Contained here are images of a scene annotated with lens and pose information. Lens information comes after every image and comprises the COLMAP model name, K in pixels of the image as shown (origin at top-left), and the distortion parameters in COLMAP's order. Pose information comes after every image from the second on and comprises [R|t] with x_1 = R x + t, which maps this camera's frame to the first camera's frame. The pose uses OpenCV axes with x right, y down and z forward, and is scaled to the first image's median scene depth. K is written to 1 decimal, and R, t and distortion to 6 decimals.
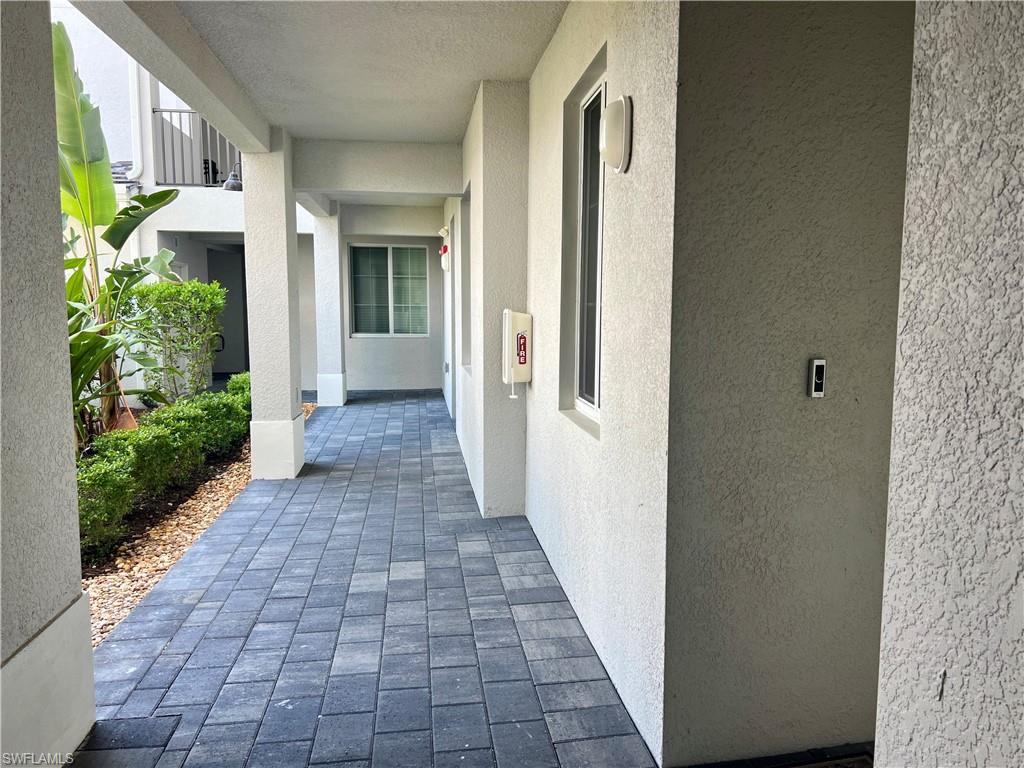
lens RADIAL K [[777.6, 0, 521.1], [0, 777.6, 382.1], [0, 0, 1]] dist [0.060361, -0.027736]
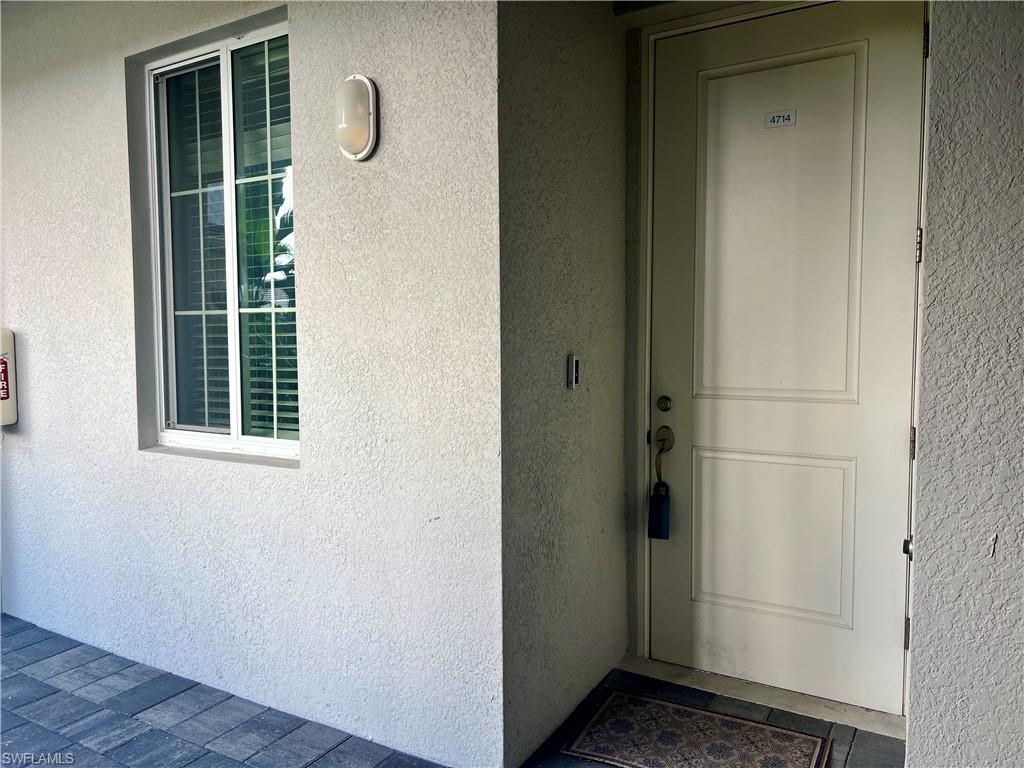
lens RADIAL K [[777.6, 0, 517.8], [0, 777.6, 385.1], [0, 0, 1]] dist [0.060361, -0.027736]
pose [[0.631826, -0.054970, 0.773159, -0.547577], [0.085154, 0.996367, 0.001251, 0.005727], [-0.770419, 0.065047, 0.634211, 0.352426]]
